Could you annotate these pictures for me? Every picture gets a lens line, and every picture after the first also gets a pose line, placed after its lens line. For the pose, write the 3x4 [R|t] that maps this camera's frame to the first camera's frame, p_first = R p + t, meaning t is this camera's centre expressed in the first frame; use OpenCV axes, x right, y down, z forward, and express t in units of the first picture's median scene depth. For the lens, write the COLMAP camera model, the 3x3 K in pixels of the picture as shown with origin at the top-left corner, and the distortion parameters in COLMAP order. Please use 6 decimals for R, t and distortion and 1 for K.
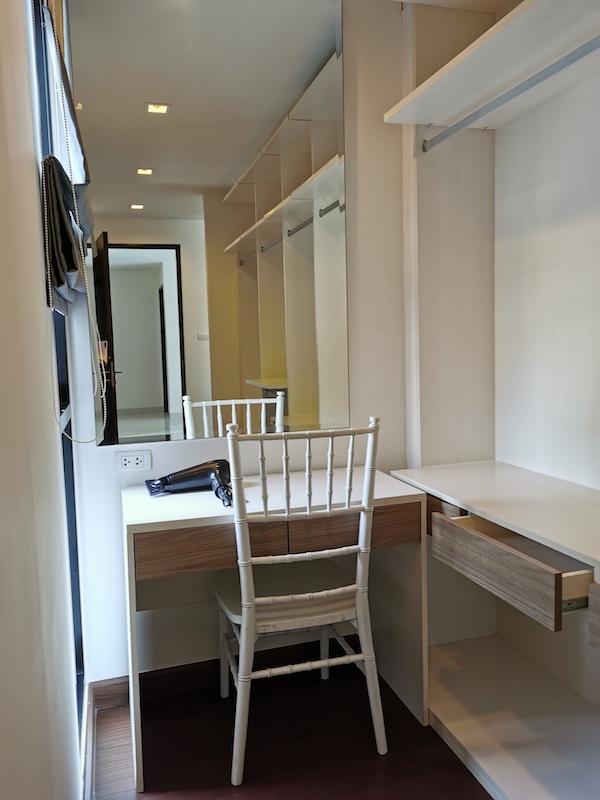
lens RADIAL K [[621.1, 0, 298.9], [0, 621.1, 406.8], [0, 0, 1]] dist [0.025877, 0.001090]
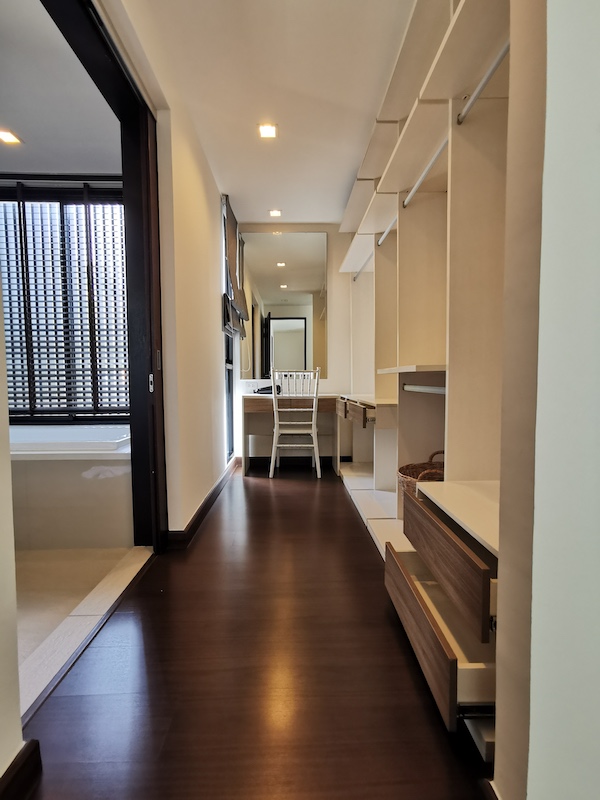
lens RADIAL K [[385.1, 0, 300.7], [0, 385.1, 396.5], [0, 0, 1]] dist [0.000494, 0.000010]
pose [[0.962039, 0.031138, -0.271131, 0.544703], [-0.046084, 0.997738, -0.048932, 0.252936], [0.268994, 0.059569, 0.961298, -0.852691]]
